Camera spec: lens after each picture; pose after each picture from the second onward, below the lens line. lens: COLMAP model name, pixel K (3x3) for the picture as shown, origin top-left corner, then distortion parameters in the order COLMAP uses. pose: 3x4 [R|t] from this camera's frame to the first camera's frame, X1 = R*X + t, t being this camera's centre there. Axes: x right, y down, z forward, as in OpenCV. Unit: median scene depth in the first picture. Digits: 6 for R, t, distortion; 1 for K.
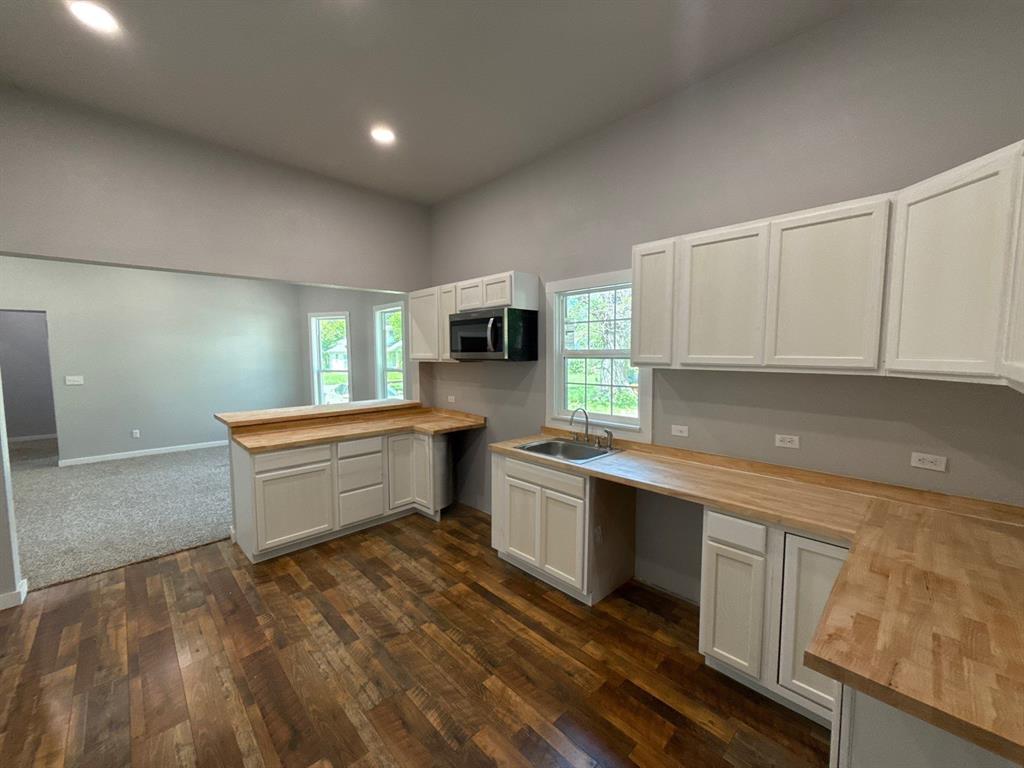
lens RADIAL K [[407.4, 0, 513.5], [0, 407.4, 387.3], [0, 0, 1]] dist [-0.003229, 0.000454]
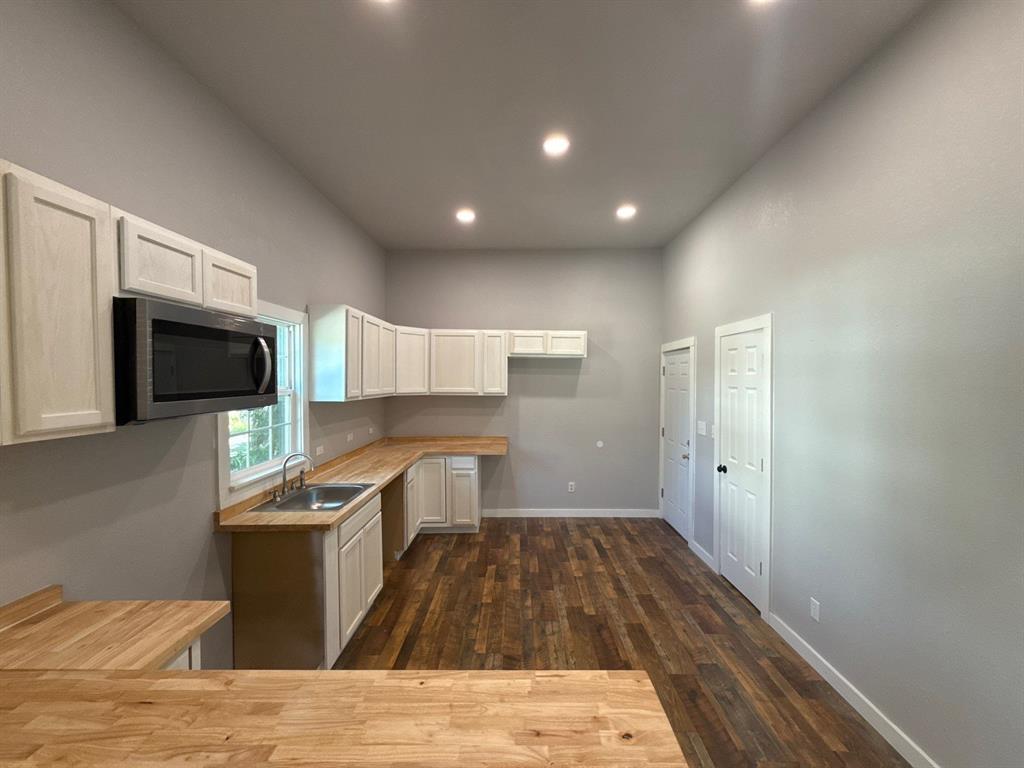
lens RADIAL K [[407.4, 0, 513.7], [0, 407.4, 383.5], [0, 0, 1]] dist [-0.003229, 0.000454]
pose [[-0.709969, -0.005234, 0.704214, -1.033484], [0.064620, 0.995270, 0.072545, -0.173963], [-0.701262, 0.097010, -0.706272, 1.652676]]
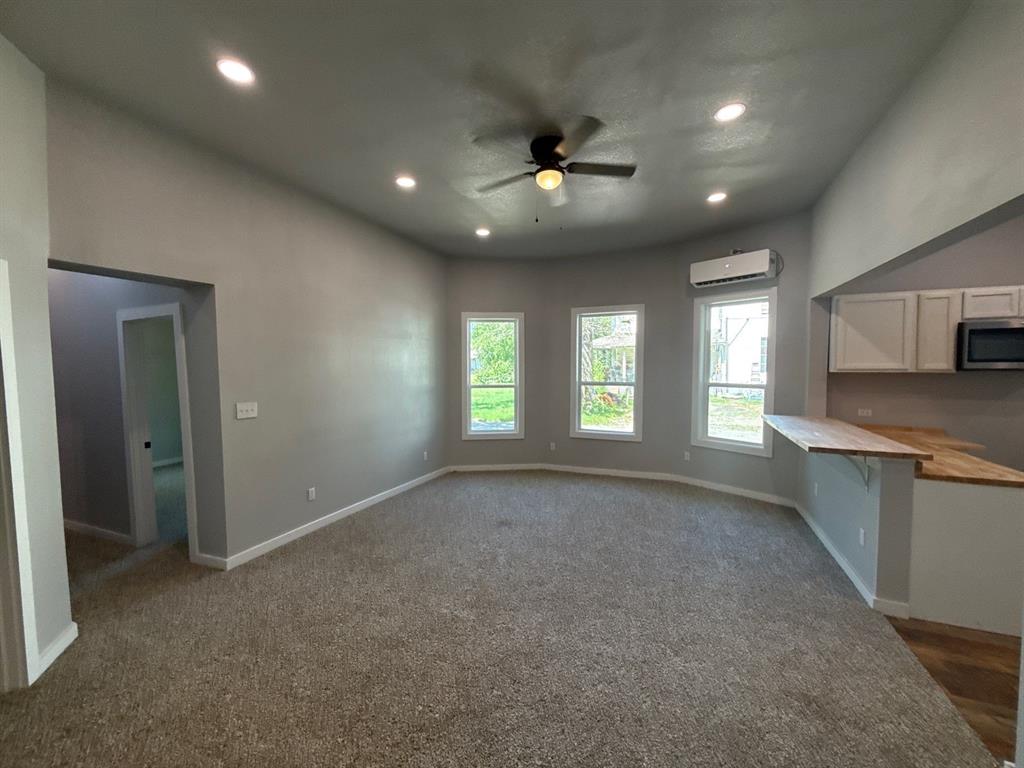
lens RADIAL K [[407.4, 0, 511.2], [0, 407.4, 388.3], [0, 0, 1]] dist [-0.003229, 0.000454]
pose [[0.926462, -0.020618, 0.375824, -2.389782], [0.031453, 0.999247, -0.022716, -0.058836], [-0.375072, 0.032866, 0.926413, 0.846067]]
